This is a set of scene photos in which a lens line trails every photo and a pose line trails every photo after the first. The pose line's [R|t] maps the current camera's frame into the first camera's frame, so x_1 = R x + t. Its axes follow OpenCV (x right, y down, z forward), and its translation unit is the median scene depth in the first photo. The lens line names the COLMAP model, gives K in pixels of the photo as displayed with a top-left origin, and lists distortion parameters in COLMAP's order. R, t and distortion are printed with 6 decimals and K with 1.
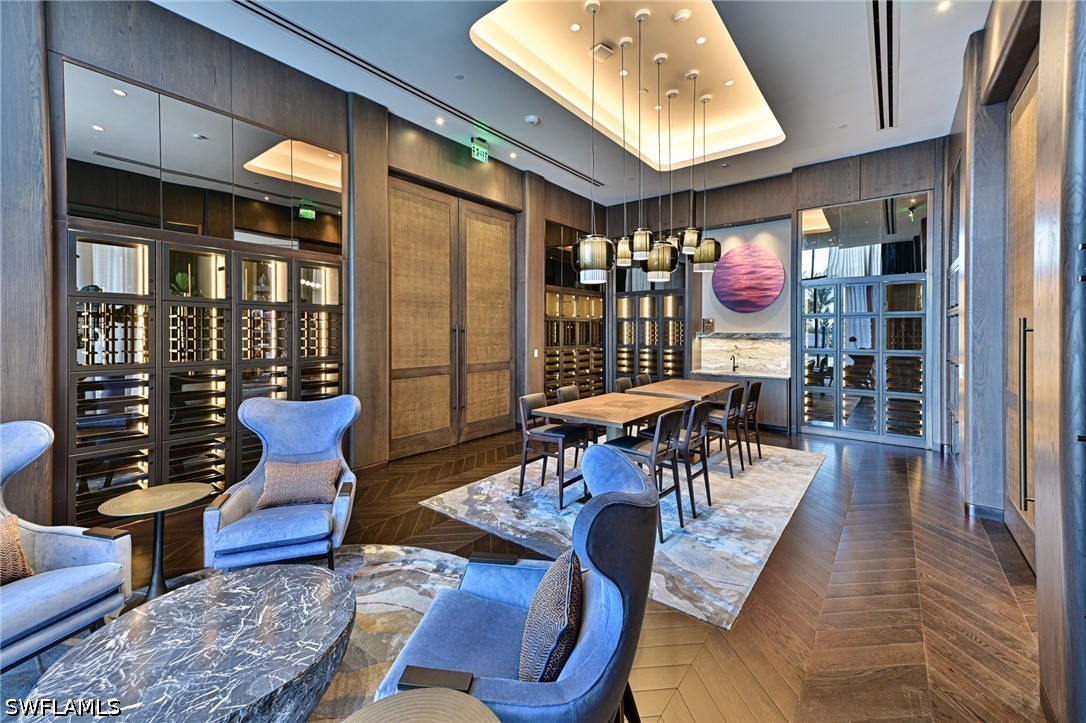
lens RADIAL K [[443.9, 0, 543.4], [0, 443.9, 331.4], [0, 0, 1]] dist [0.000131, 0.000046]
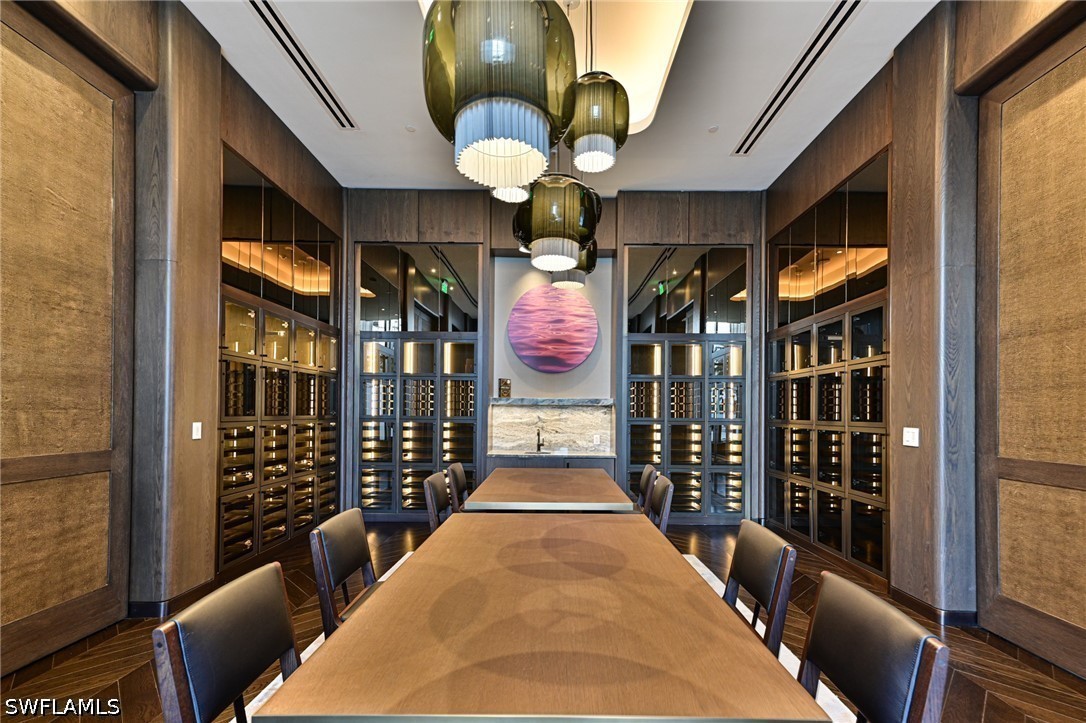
lens RADIAL K [[455.0, 0, 563.6], [0, 455.0, 410.5], [0, 0, 1]] dist [0.014309, 0.000139]
pose [[0.771035, 0.010670, 0.636704, -0.026342], [-0.008696, 0.999943, -0.006227, 0.029274], [-0.636734, -0.000736, 0.771083, 0.420653]]
